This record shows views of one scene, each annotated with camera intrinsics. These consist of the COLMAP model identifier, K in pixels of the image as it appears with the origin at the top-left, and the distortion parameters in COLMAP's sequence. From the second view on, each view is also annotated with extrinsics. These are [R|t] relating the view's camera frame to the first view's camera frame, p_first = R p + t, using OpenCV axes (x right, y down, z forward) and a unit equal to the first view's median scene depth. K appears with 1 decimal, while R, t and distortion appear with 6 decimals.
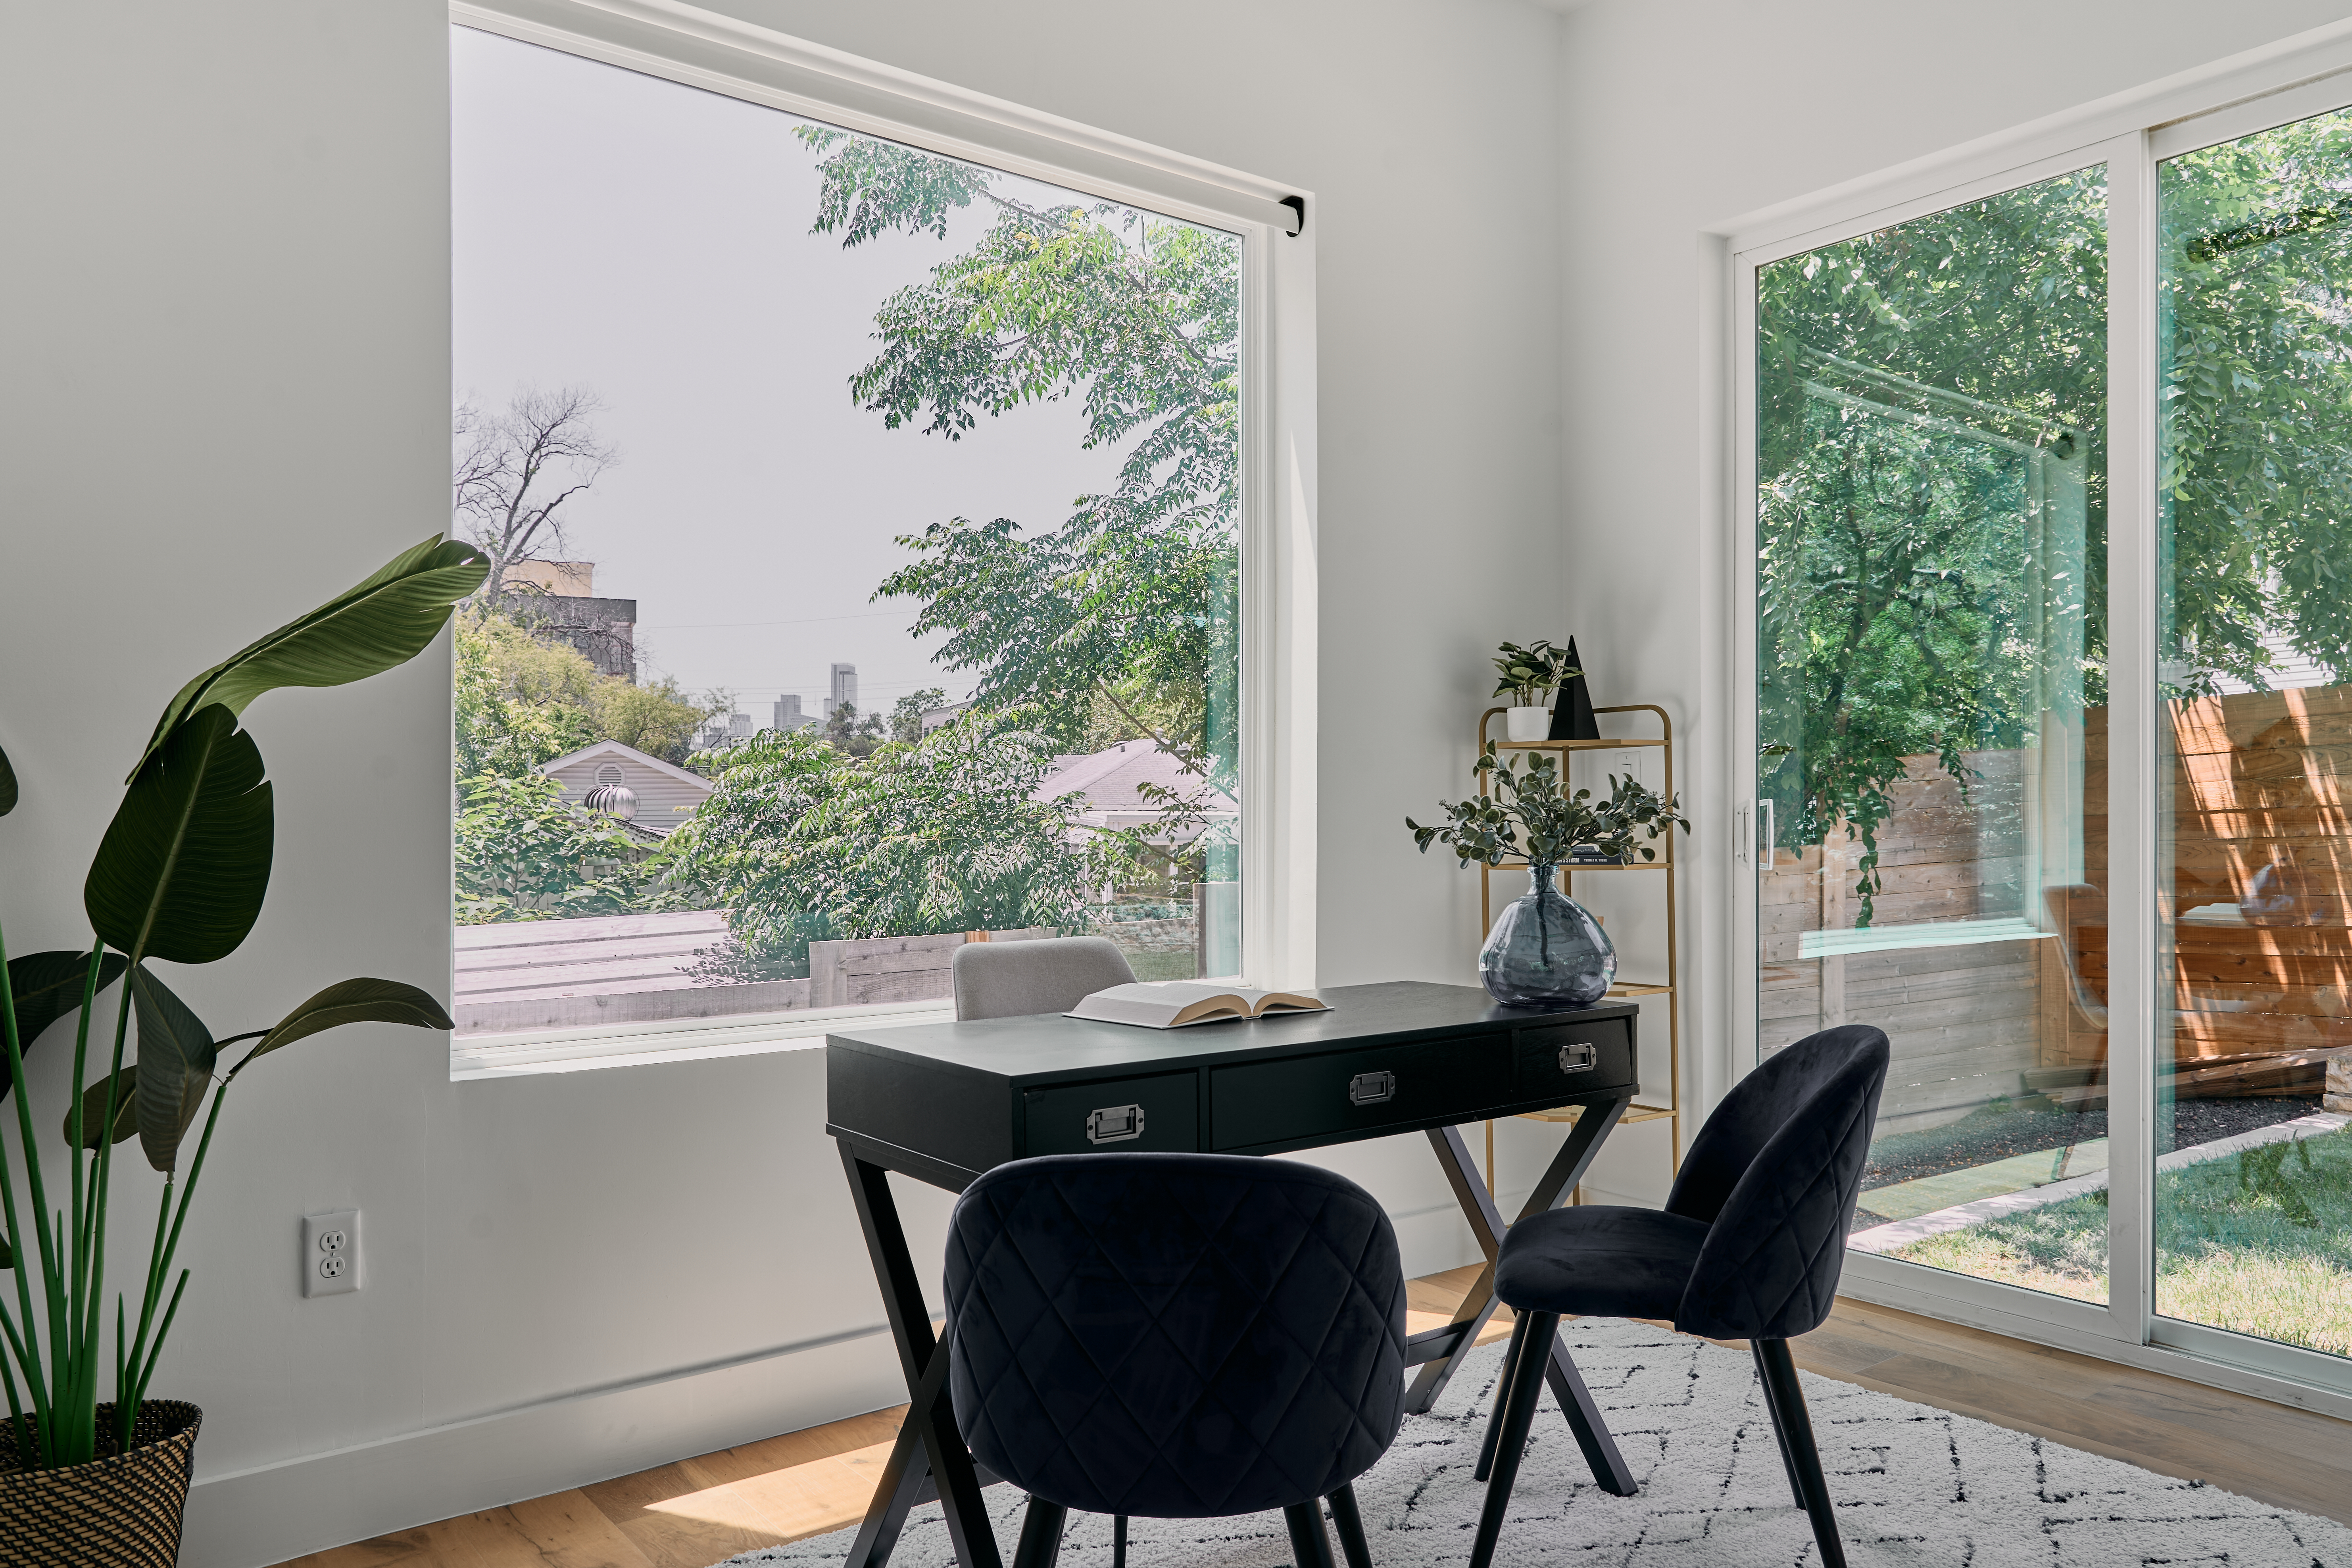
lens RADIAL K [[1658.7, 0, 1175.9], [0, 1658.7, 788.3], [0, 0, 1]] dist [0.003382, 0.000710]
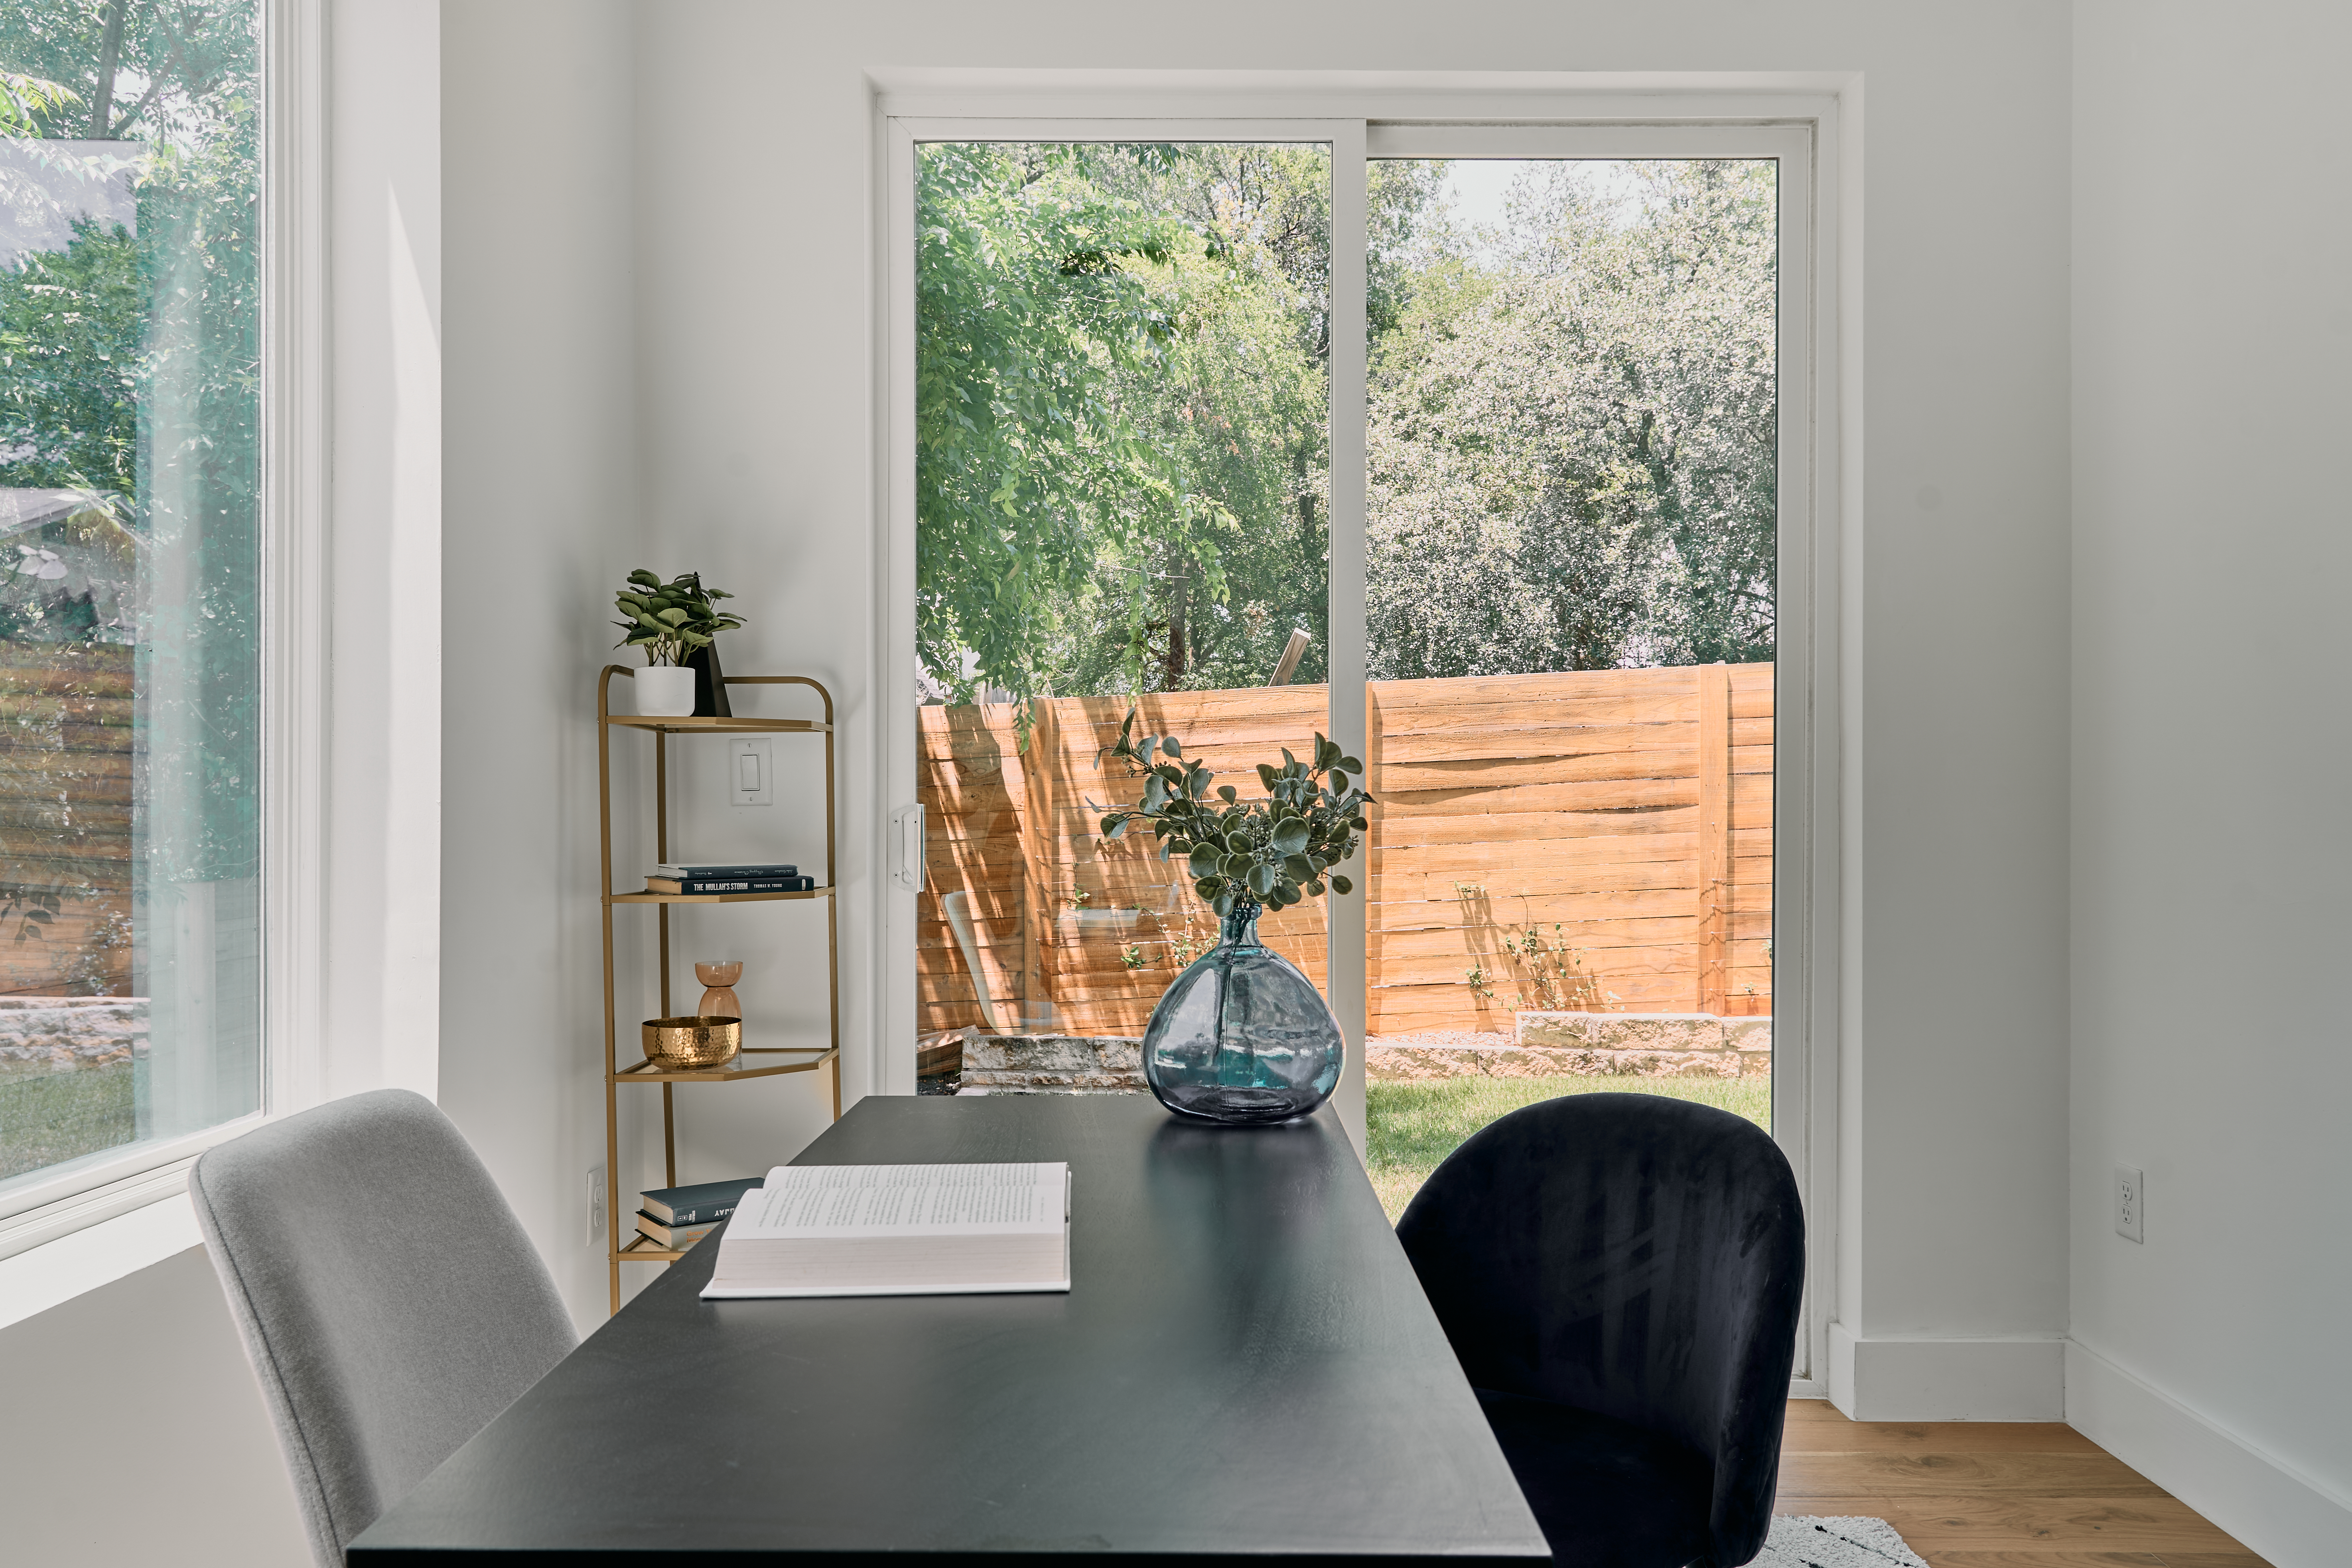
lens RADIAL K [[1658.8, 0, 1178.4], [0, 1658.8, 798.5], [0, 0, 1]] dist [0.003382, 0.000710]
pose [[0.589175, 0.005644, 0.807986, -0.220416], [-0.007039, 0.999974, -0.001852, 0.005270], [-0.807975, -0.004596, 0.589199, 0.416658]]
